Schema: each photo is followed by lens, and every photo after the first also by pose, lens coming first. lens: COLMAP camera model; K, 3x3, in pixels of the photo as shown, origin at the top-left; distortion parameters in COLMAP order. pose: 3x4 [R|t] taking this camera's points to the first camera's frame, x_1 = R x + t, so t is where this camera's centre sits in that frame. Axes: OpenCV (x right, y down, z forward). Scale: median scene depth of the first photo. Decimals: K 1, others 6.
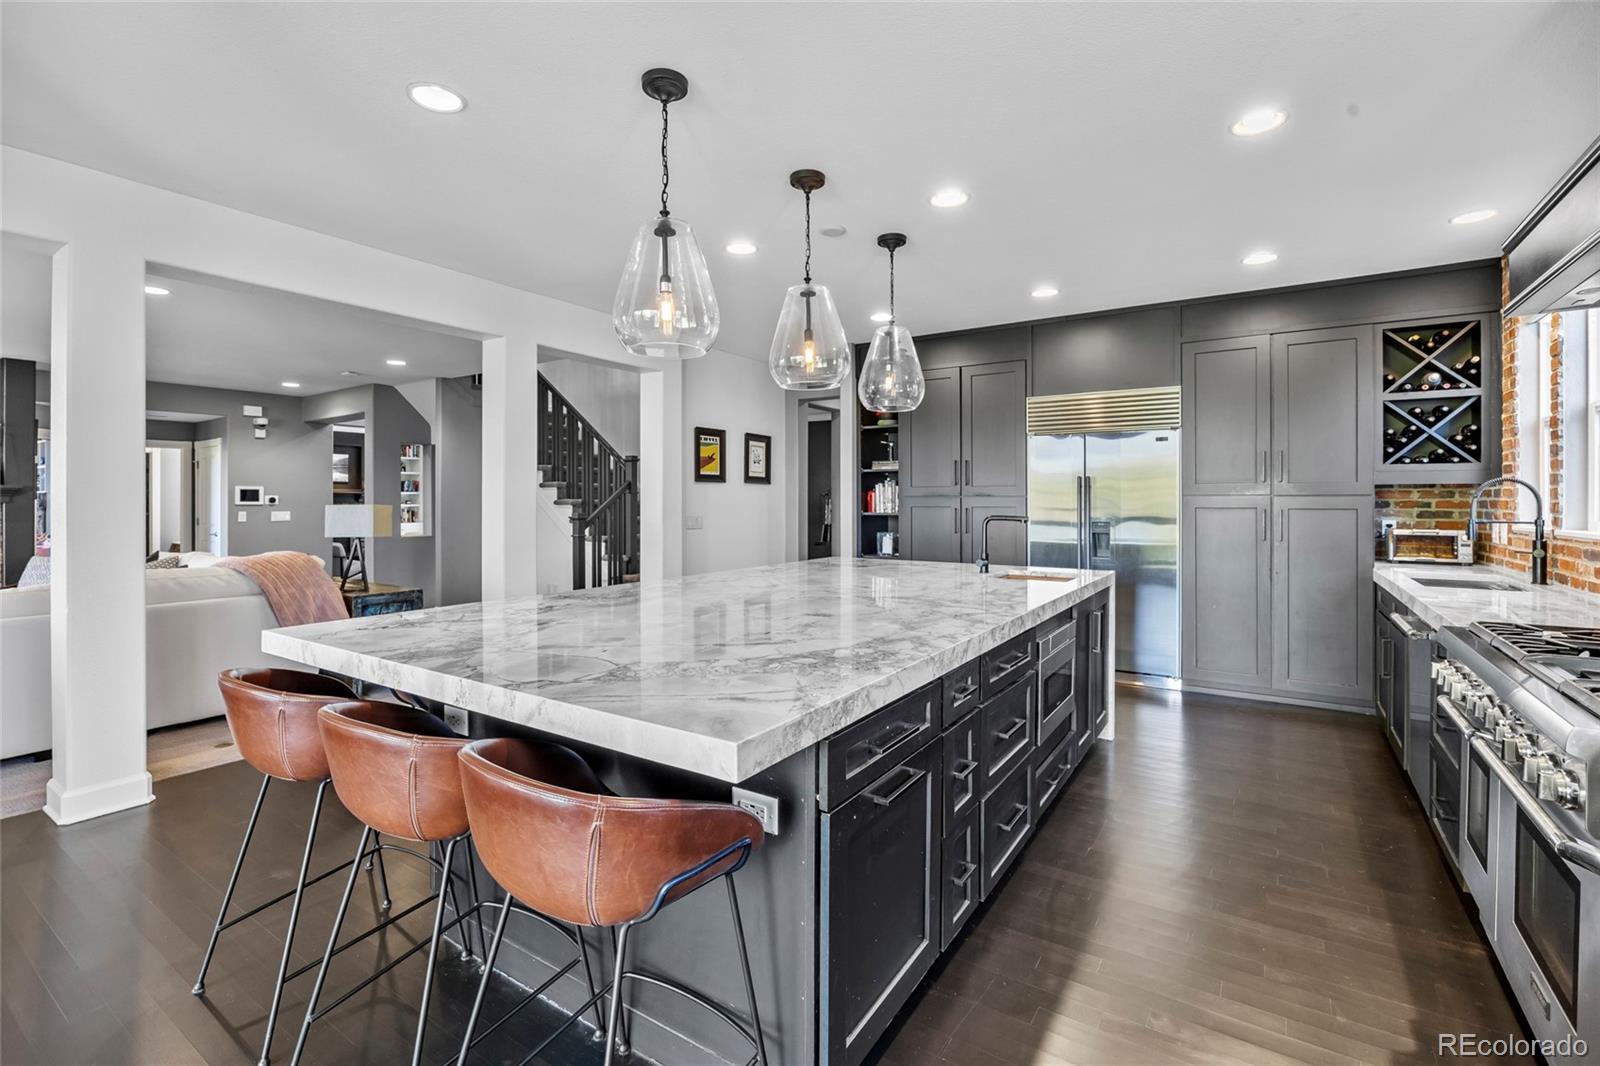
lens RADIAL K [[718.9, 0, 803.0], [0, 718.9, 498.8], [0, 0, 1]] dist [-0.013424, 0.002338]
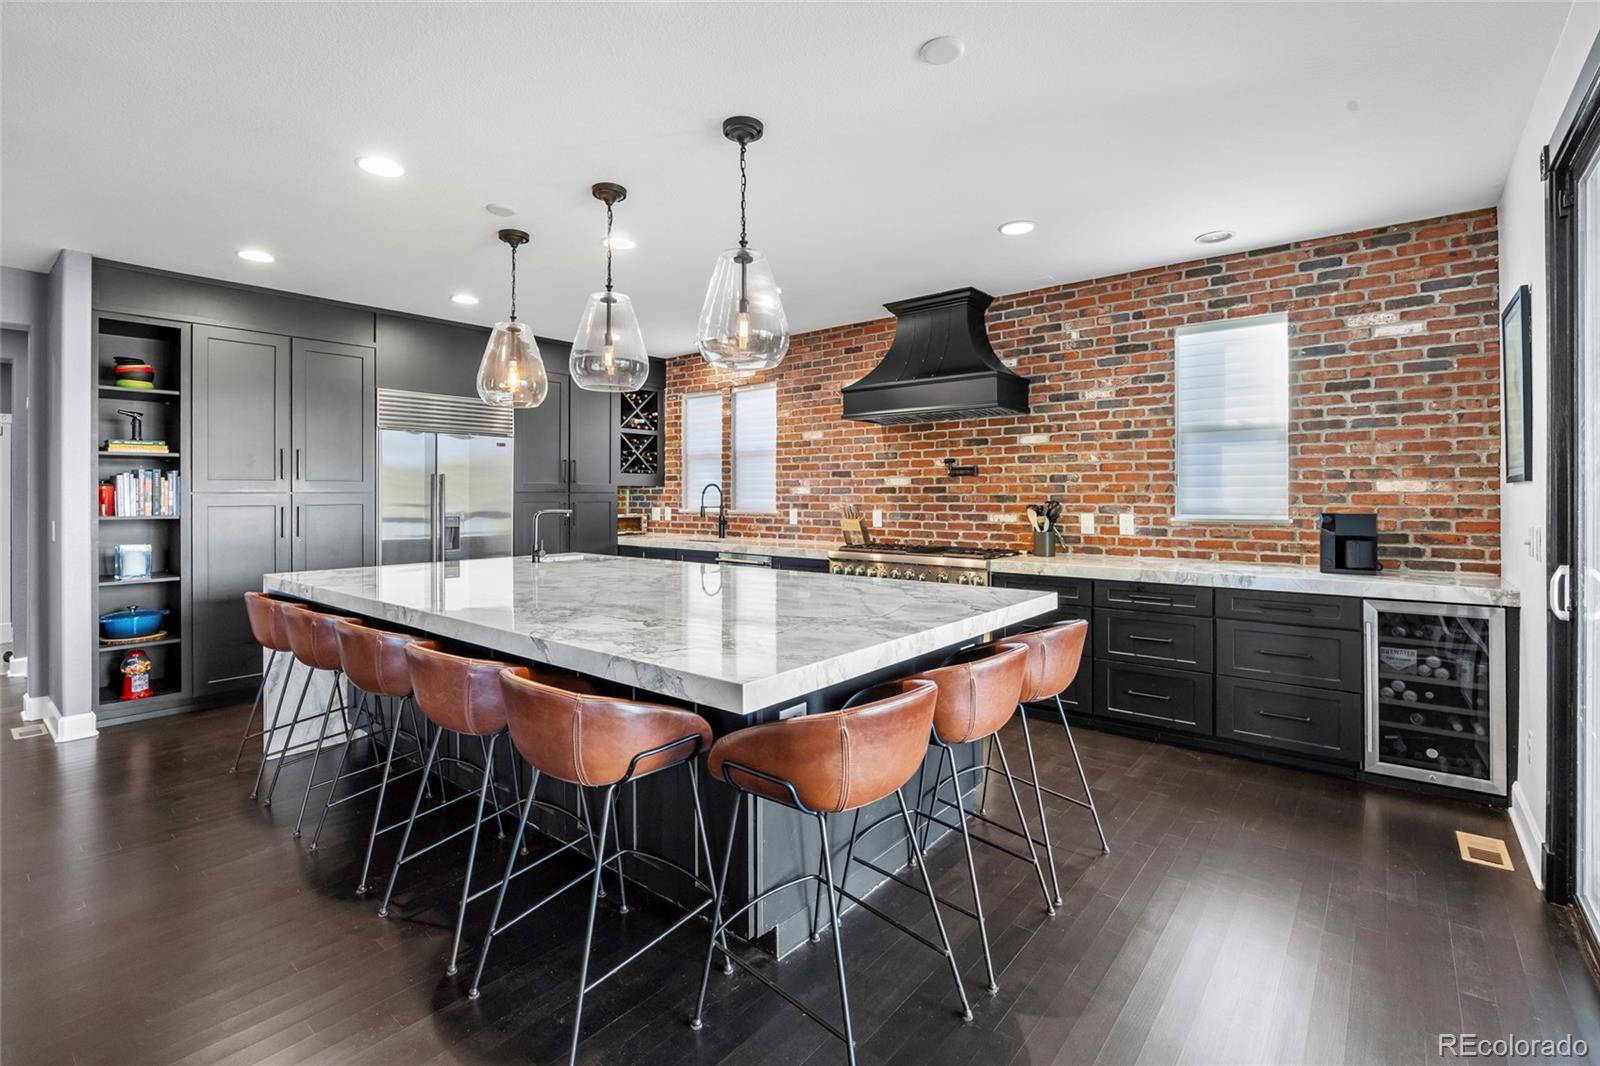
lens RADIAL K [[718.9, 0, 812.5], [0, 718.9, 494.2], [0, 0, 1]] dist [-0.013424, 0.002338]
pose [[0.087353, -0.000640, 0.996177, -0.894770], [0.000901, 0.999999, 0.000563, -0.002527], [-0.996177, 0.000849, 0.087353, 0.548465]]
